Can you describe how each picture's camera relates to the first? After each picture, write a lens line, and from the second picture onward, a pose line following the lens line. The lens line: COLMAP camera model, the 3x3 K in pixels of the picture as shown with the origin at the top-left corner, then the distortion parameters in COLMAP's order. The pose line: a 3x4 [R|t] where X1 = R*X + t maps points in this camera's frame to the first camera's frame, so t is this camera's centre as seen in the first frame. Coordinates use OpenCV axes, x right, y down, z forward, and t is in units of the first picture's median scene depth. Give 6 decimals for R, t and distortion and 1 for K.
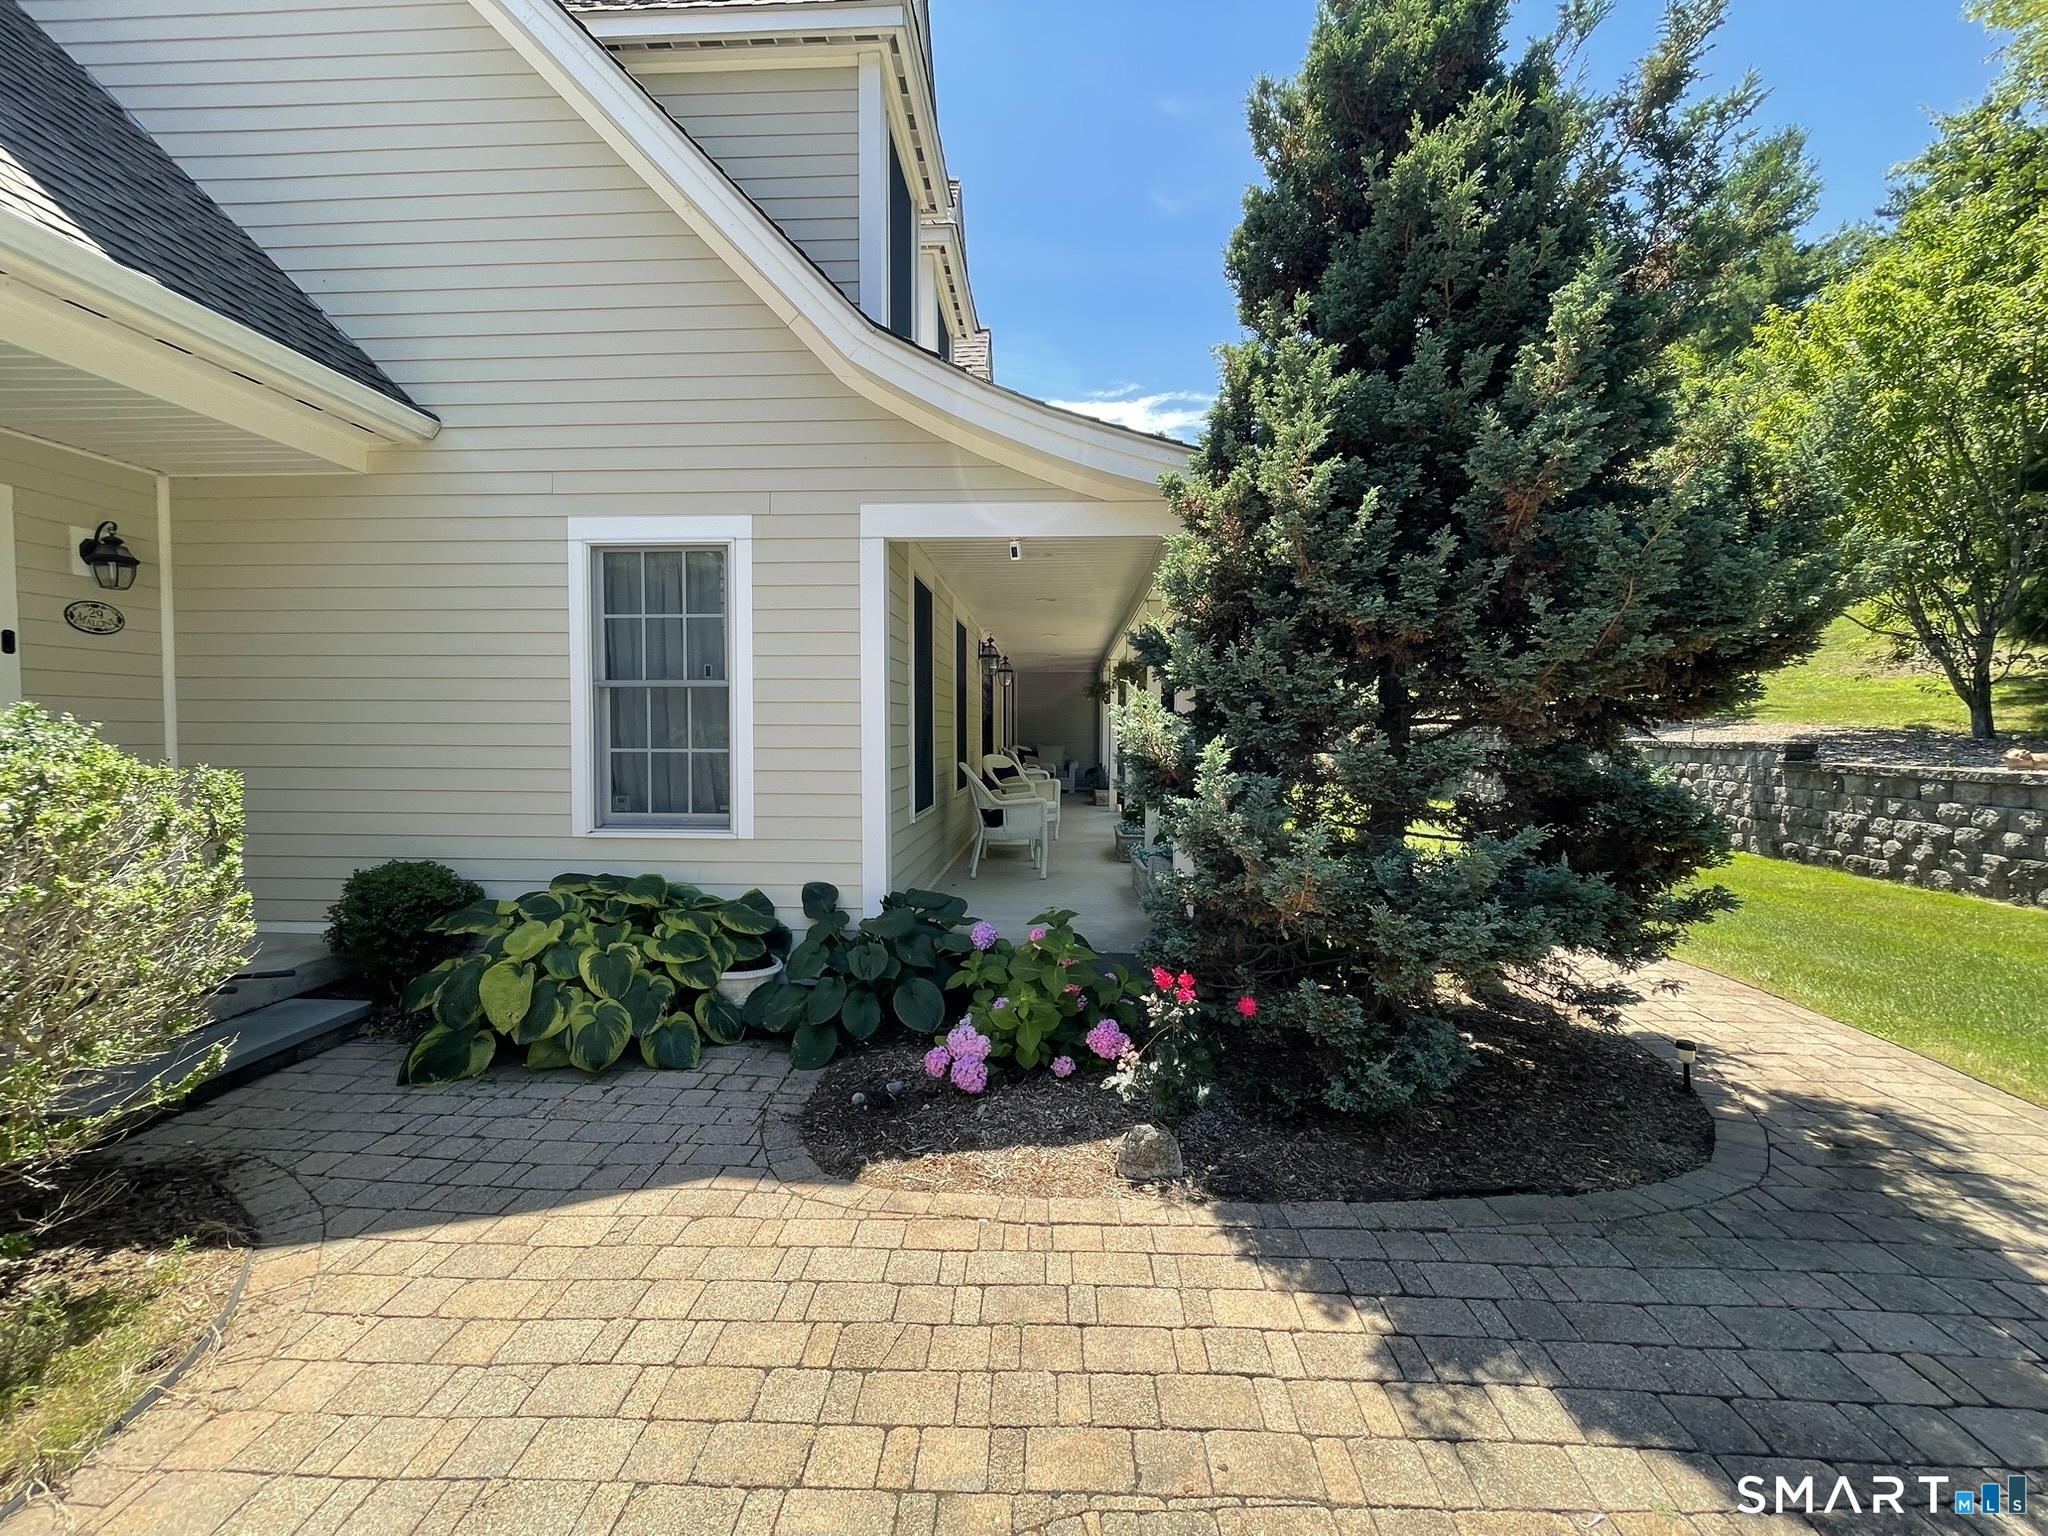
lens RADIAL K [[817.6, 0, 1020.1], [0, 817.6, 768.0], [0, 0, 1]] dist [-0.002807, -0.000723]
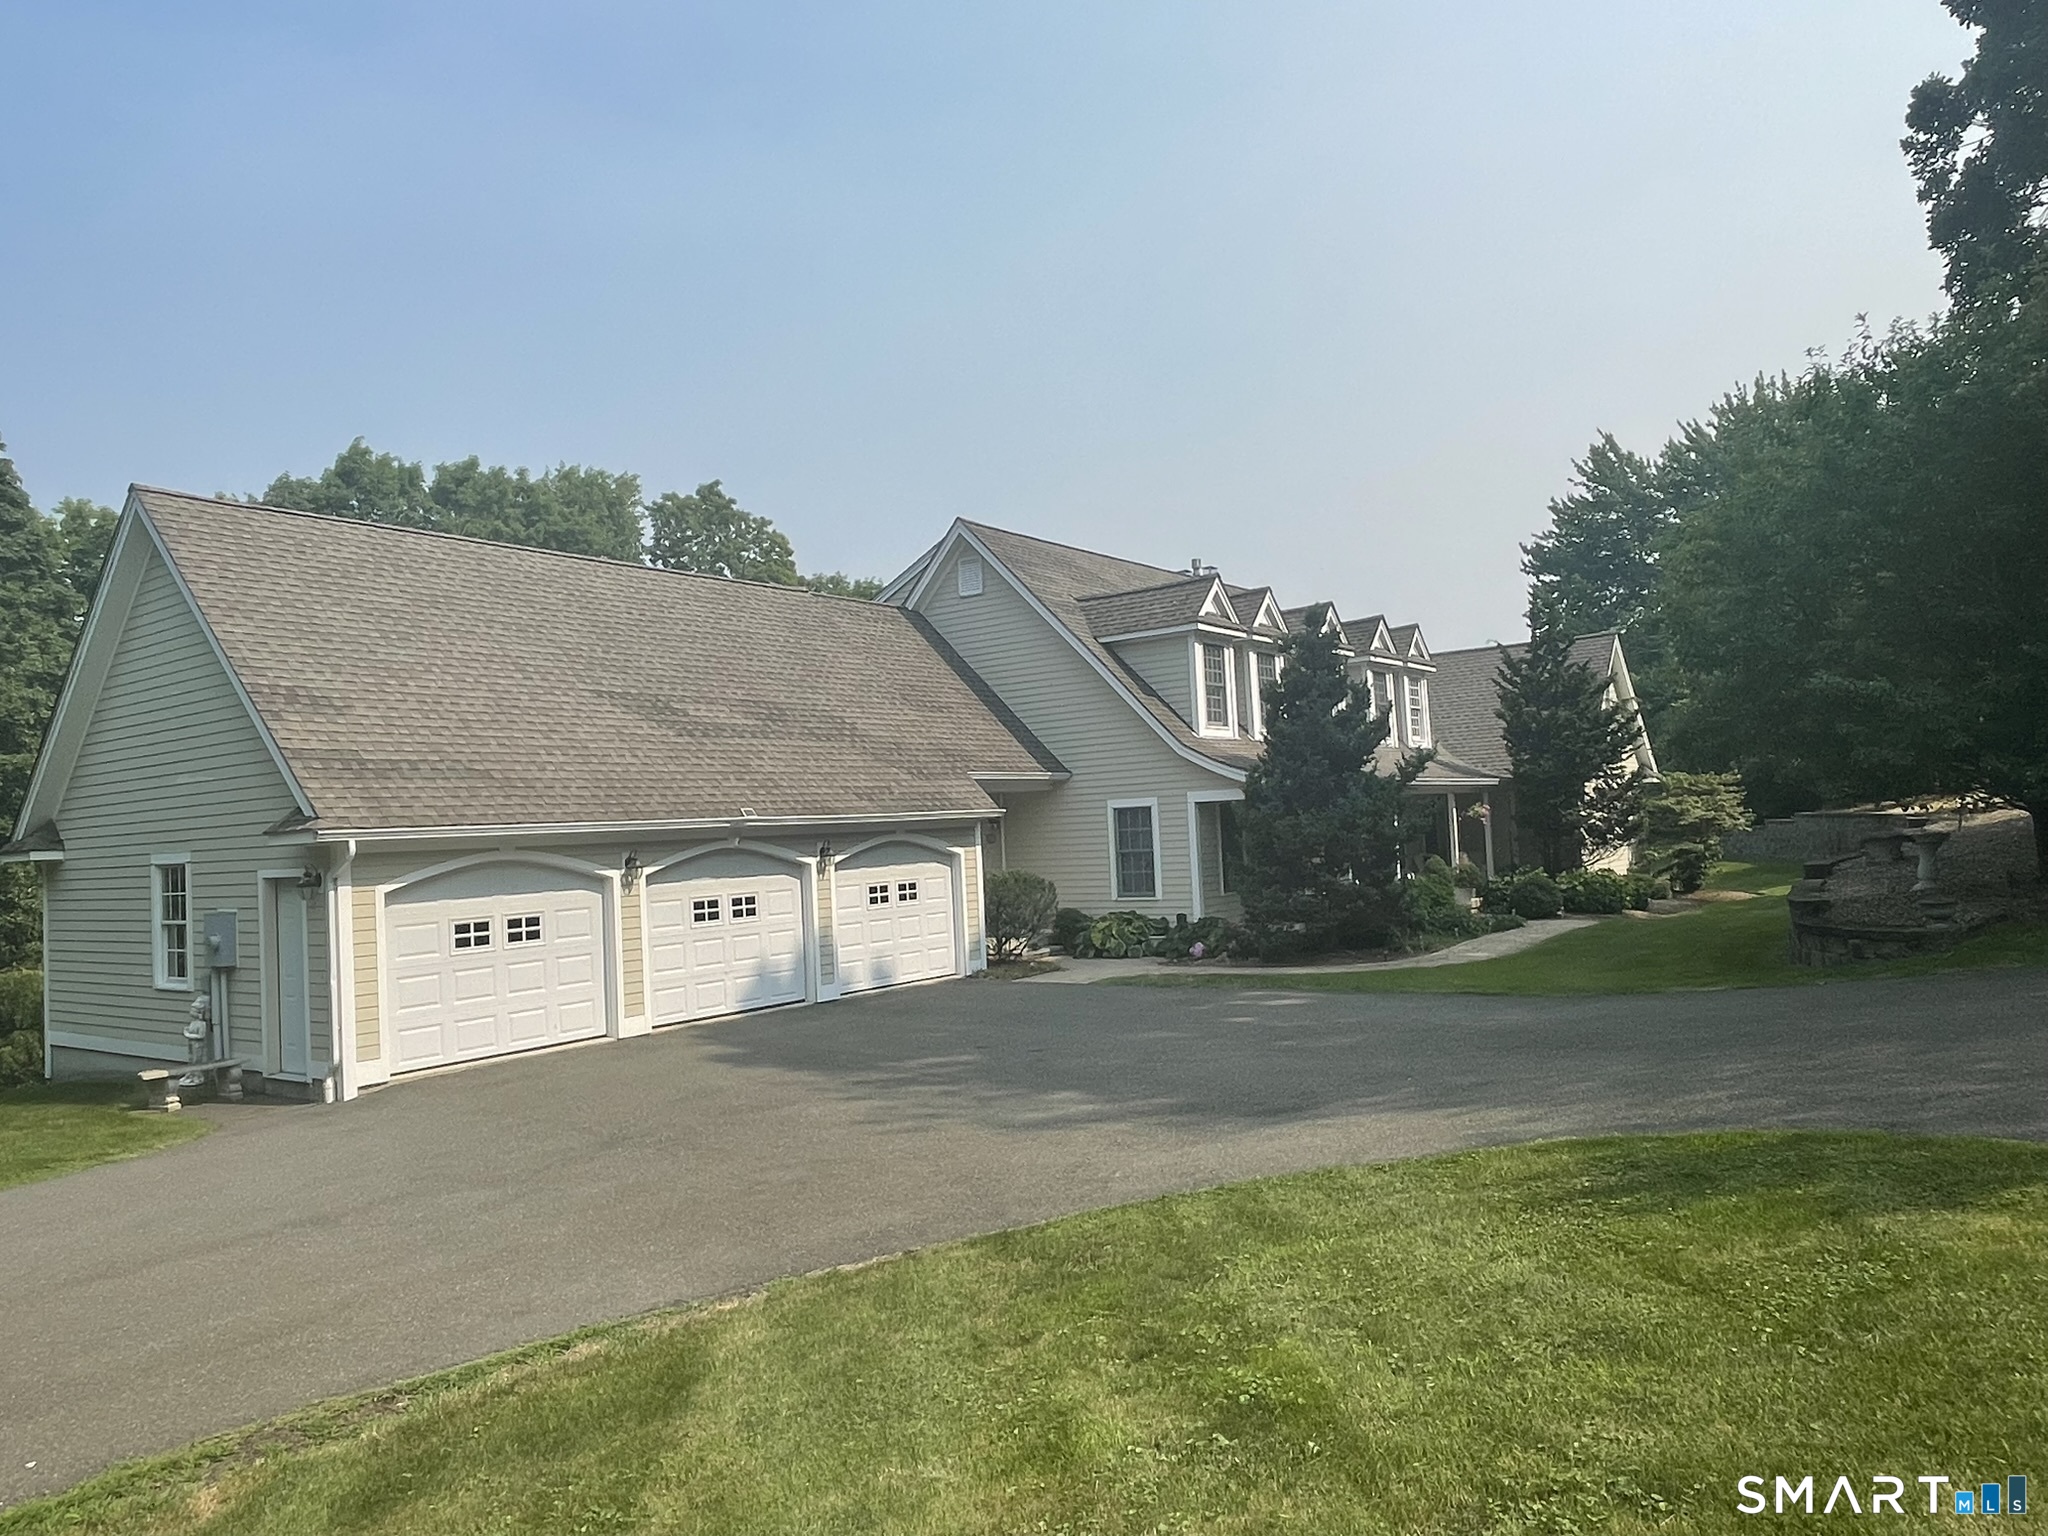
lens RADIAL K [[1351.4, 0, 1024.0], [0, 1351.4, 768.0], [0, 0, 1]] dist [0.002336, 0.005829]
pose [[0.839353, -0.065225, -0.539660, 2.075314], [0.026028, 0.996459, -0.079953, -0.013911], [0.542964, 0.053062, 0.838078, -3.686093]]
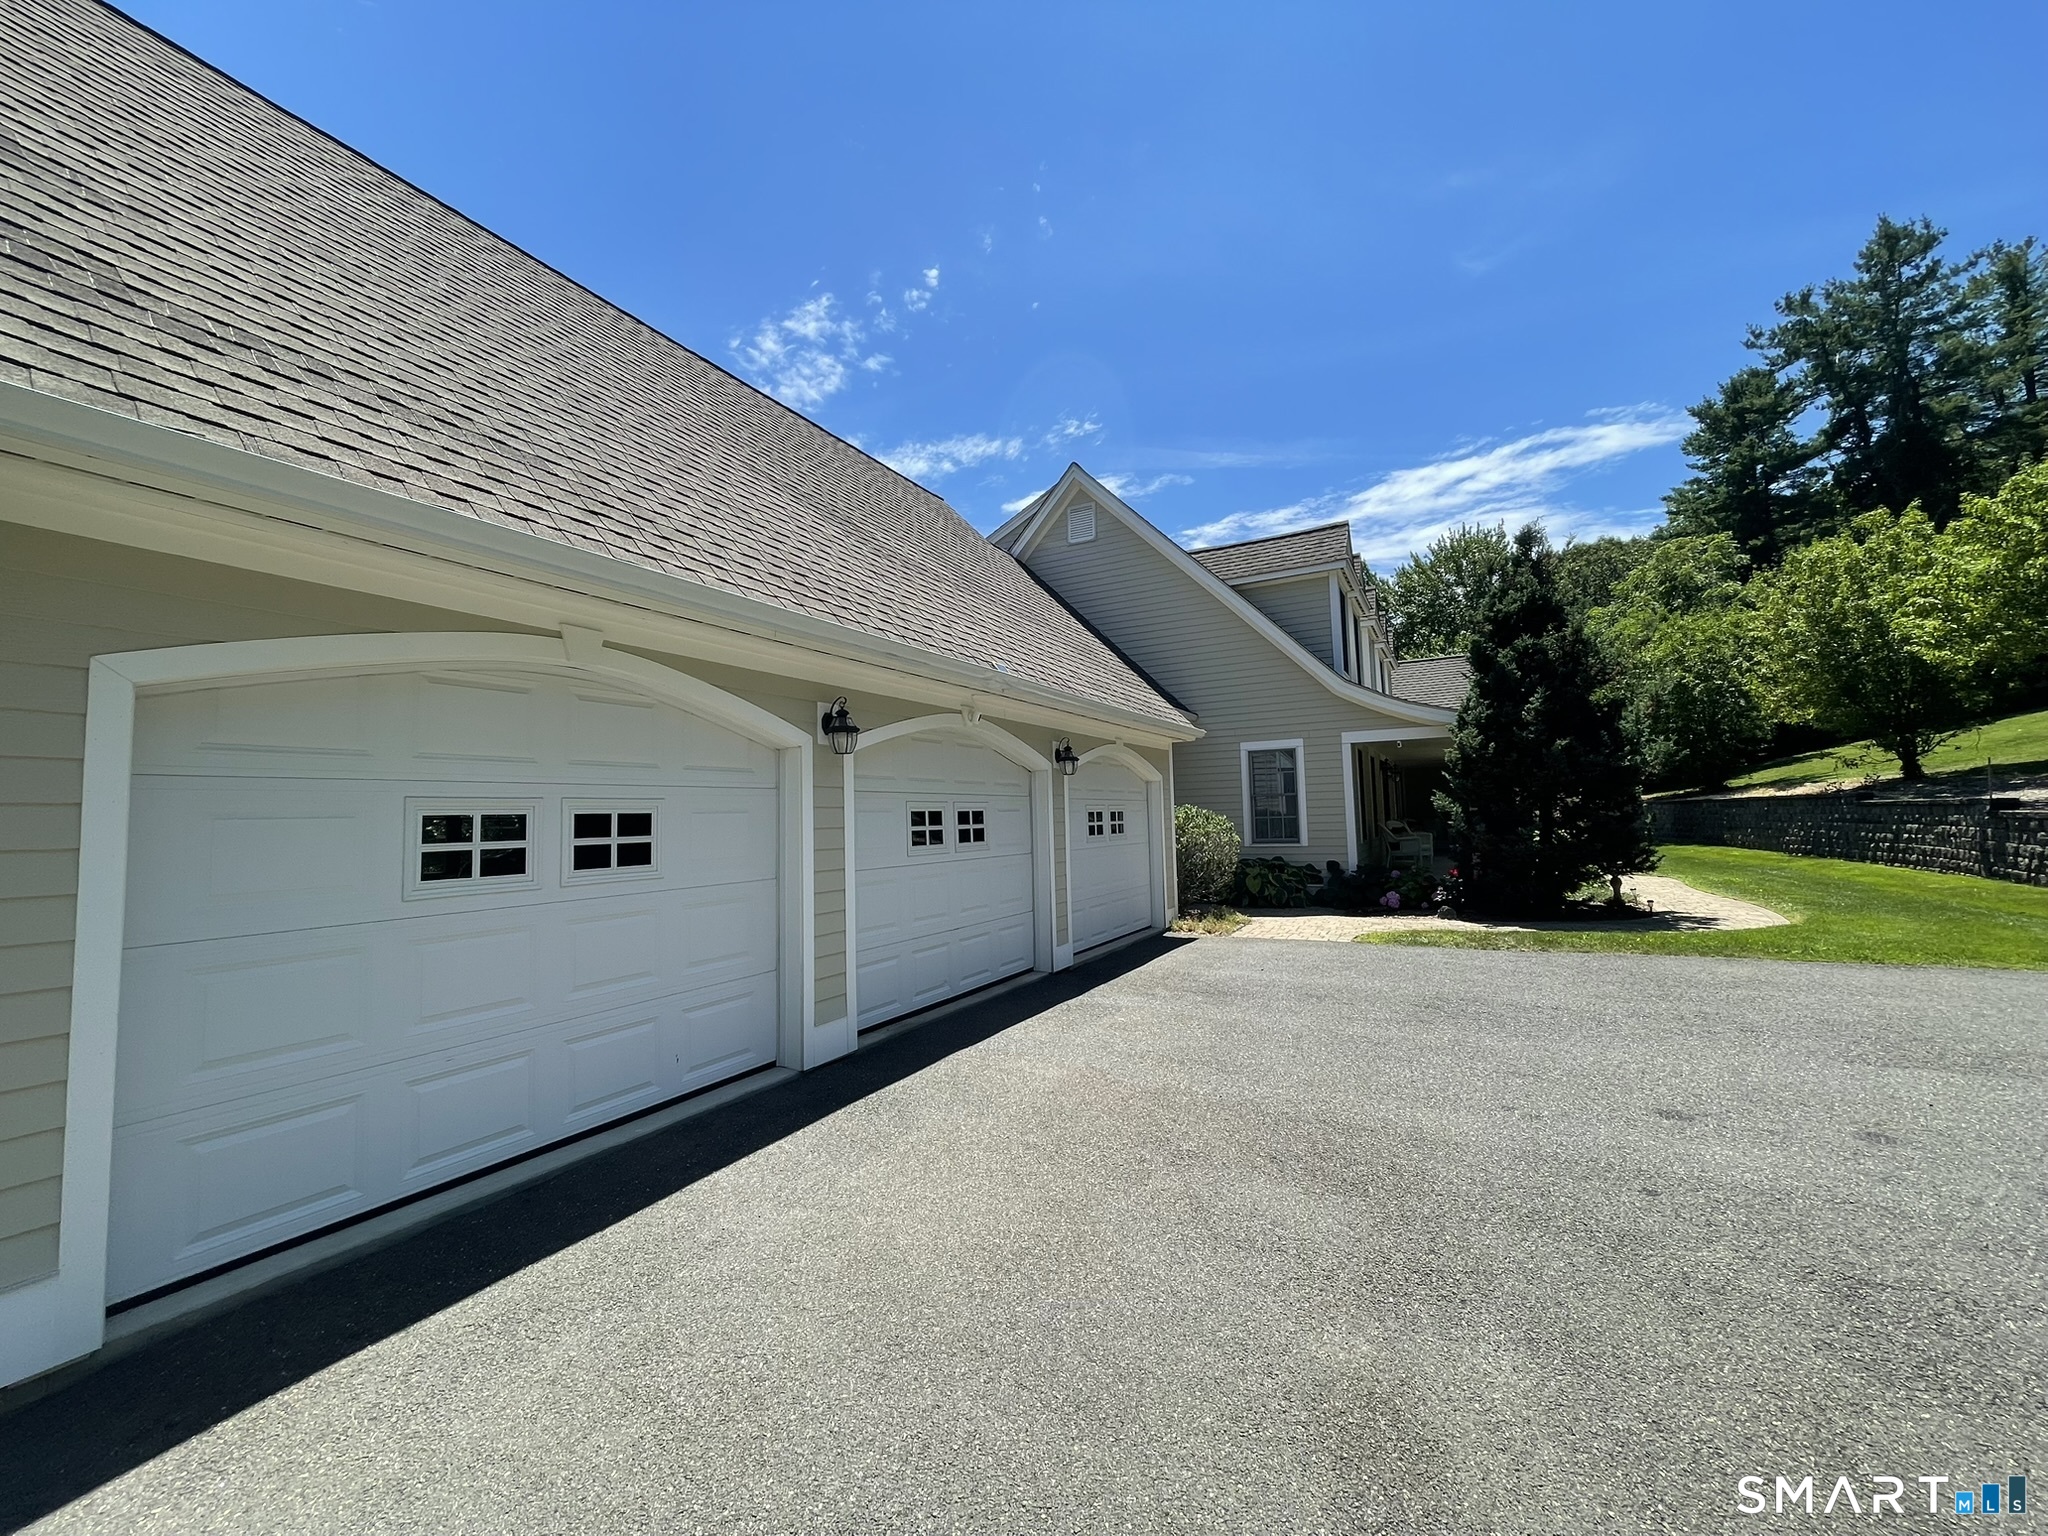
lens RADIAL K [[817.6, 0, 1020.1], [0, 817.6, 768.0], [0, 0, 1]] dist [-0.002807, -0.000723]
pose [[0.901510, -0.051712, -0.429657, 0.021664], [0.008959, 0.994852, -0.100938, 0.096422], [0.432665, 0.087147, 0.897333, -2.169712]]
